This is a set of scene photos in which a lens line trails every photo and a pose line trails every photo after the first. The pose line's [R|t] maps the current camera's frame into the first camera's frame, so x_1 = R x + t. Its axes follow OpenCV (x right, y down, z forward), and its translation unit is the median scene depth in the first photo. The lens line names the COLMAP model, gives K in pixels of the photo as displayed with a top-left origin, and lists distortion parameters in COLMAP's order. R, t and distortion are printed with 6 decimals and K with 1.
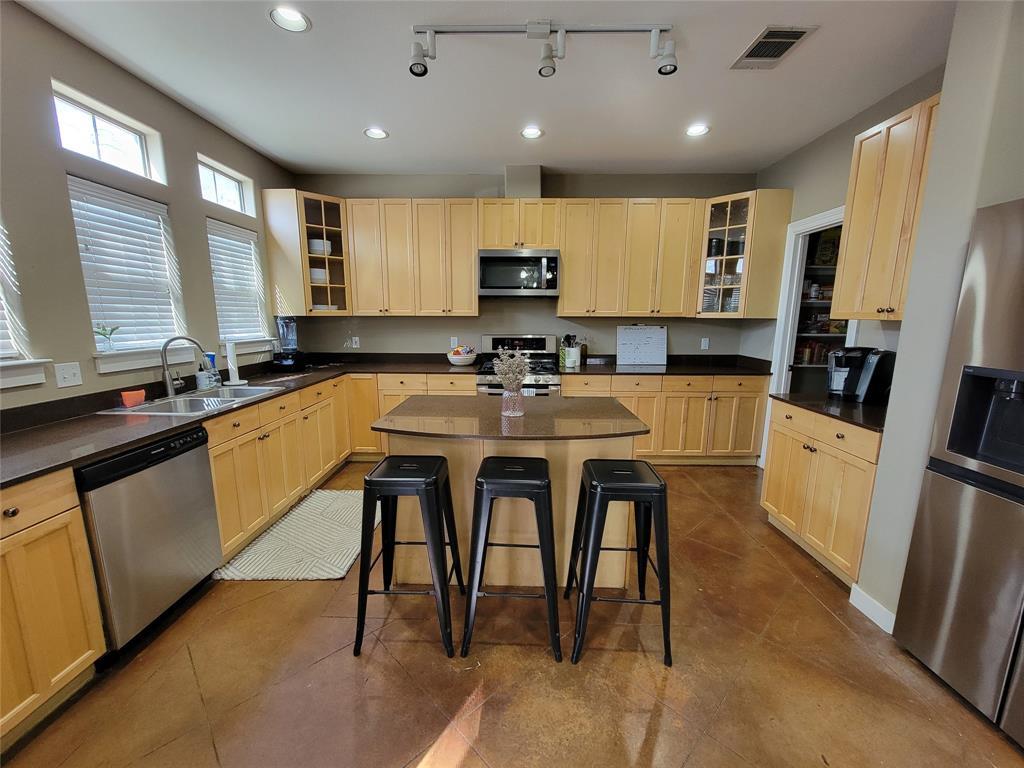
lens RADIAL K [[419.8, 0, 513.3], [0, 419.8, 392.5], [0, 0, 1]] dist [-0.002497, 0.000063]
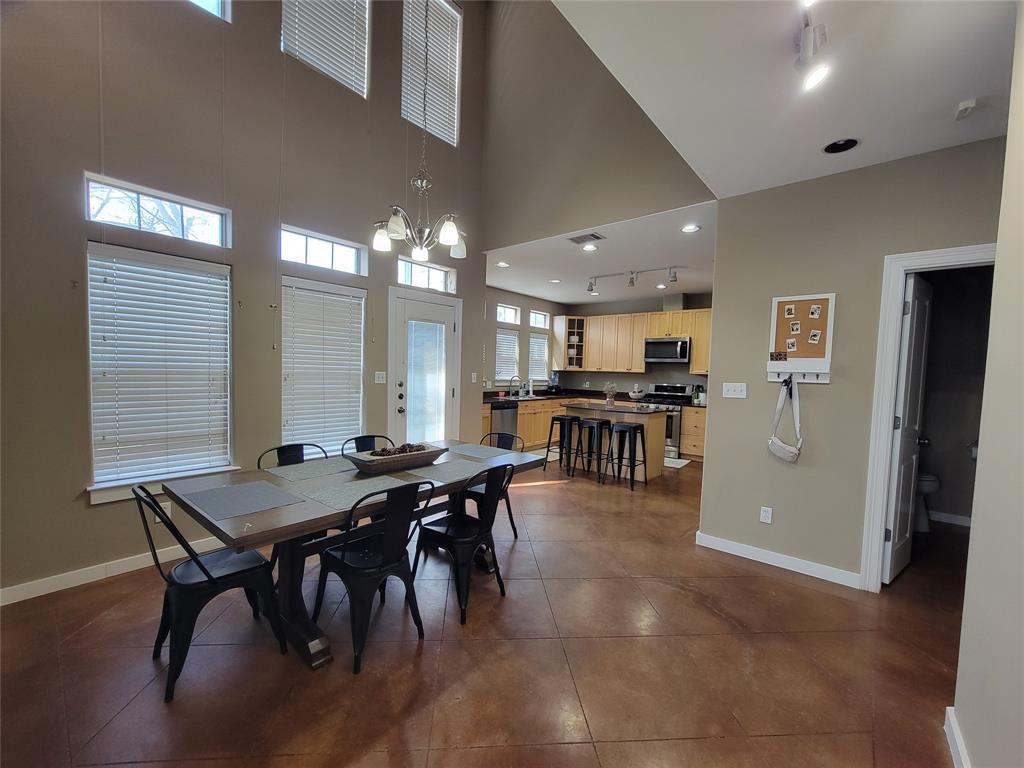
lens RADIAL K [[419.8, 0, 513.3], [0, 419.8, 392.5], [0, 0, 1]] dist [-0.002497, 0.000063]
pose [[0.772471, 0.053666, -0.632778, 0.702608], [-0.140491, 0.986175, -0.087868, 0.161363], [0.619314, 0.156775, 0.769332, -0.835857]]
